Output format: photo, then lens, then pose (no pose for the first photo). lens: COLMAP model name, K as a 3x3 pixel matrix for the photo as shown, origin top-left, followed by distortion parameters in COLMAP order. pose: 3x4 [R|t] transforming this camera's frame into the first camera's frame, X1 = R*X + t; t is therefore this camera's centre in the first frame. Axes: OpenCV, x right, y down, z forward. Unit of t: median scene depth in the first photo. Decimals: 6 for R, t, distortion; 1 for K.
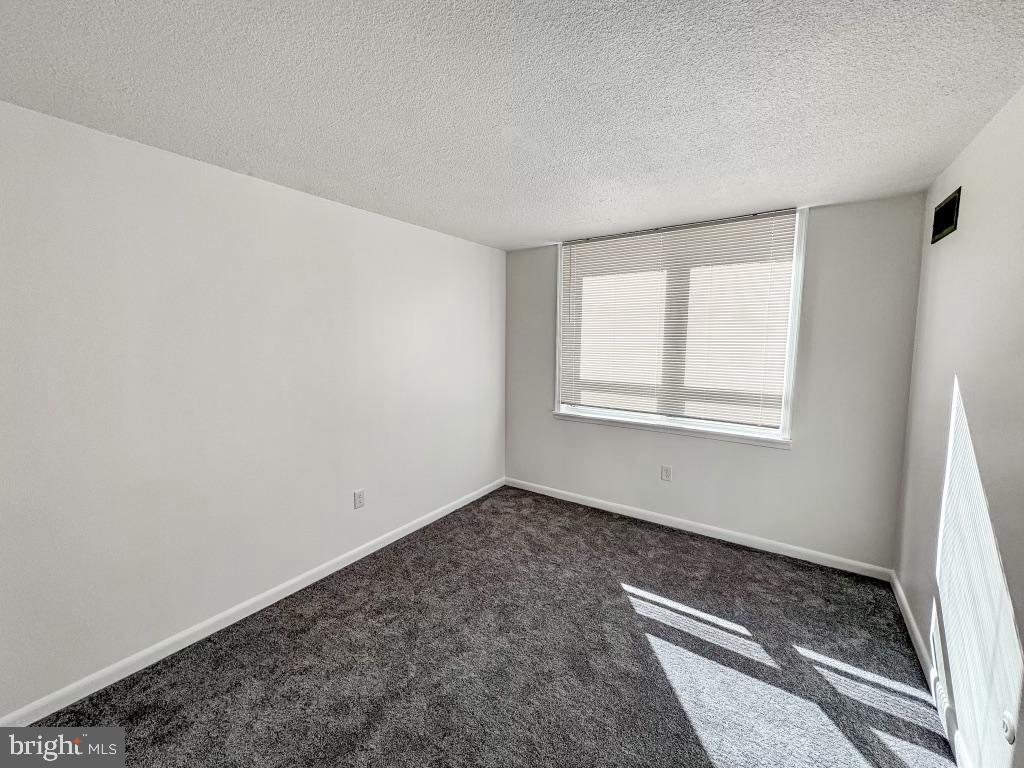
lens RADIAL K [[407.6, 0, 512.6], [0, 407.6, 381.6], [0, 0, 1]] dist [-0.000096, 0.000114]
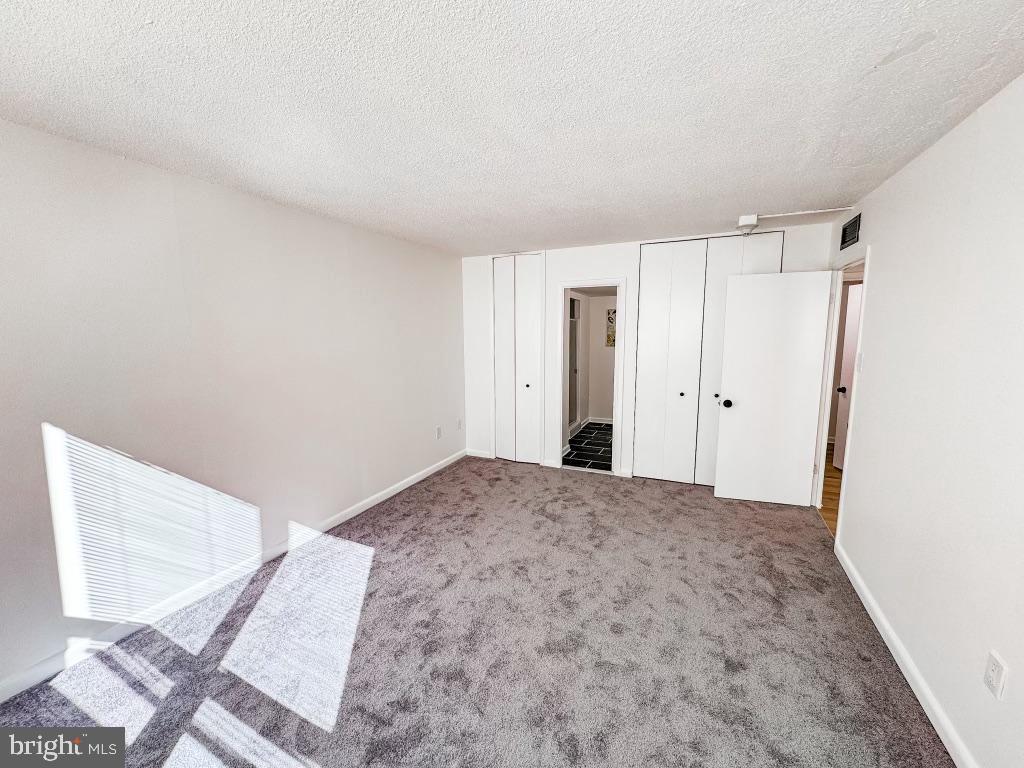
lens RADIAL K [[407.6, 0, 512.6], [0, 407.6, 381.6], [0, 0, 1]] dist [-0.000096, 0.000114]
pose [[-0.990760, 0.020633, -0.134048, 0.068021], [-0.010576, 0.973598, 0.228024, -0.142913], [0.135214, 0.227335, -0.964384, 1.331362]]
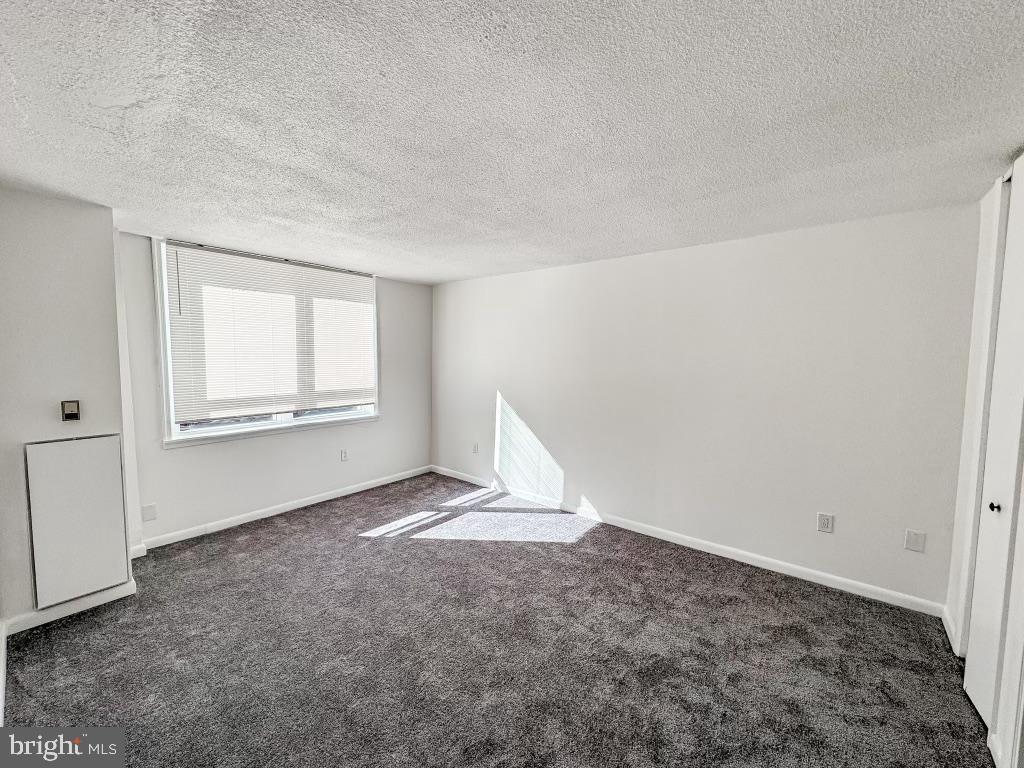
lens RADIAL K [[407.6, 0, 512.6], [0, 407.6, 381.6], [0, 0, 1]] dist [-0.000096, 0.000114]
pose [[0.101408, -0.075160, 0.992002, -0.964294], [0.096772, 0.993159, 0.065355, -0.046202], [-0.990127, 0.089371, 0.107988, 0.303971]]
